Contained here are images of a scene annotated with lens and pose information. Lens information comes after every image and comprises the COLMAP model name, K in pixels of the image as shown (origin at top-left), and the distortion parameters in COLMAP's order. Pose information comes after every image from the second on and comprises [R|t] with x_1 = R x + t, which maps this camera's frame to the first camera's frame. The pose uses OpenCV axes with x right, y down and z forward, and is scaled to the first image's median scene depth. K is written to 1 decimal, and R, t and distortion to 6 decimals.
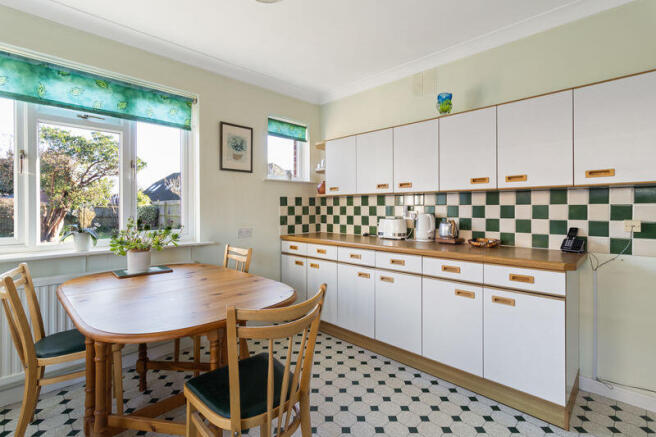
lens RADIAL K [[309.4, 0, 326.4], [0, 309.4, 212.4], [0, 0, 1]] dist [0.002727, 0.000373]
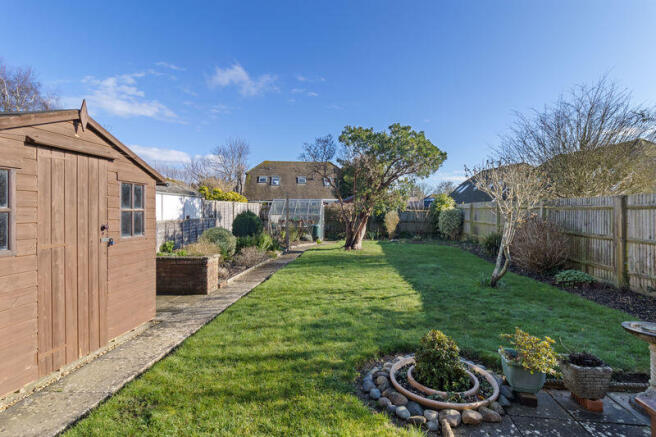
lens RADIAL K [[336.7, 0, 330.7], [0, 336.7, 214.6], [0, 0, 1]] dist [-0.001801, -0.000047]
pose [[0.638052, 0.007177, -0.769959, -0.128425], [-0.009071, 0.999957, 0.001803, -0.008505], [0.769940, 0.005834, 0.638090, 0.255610]]
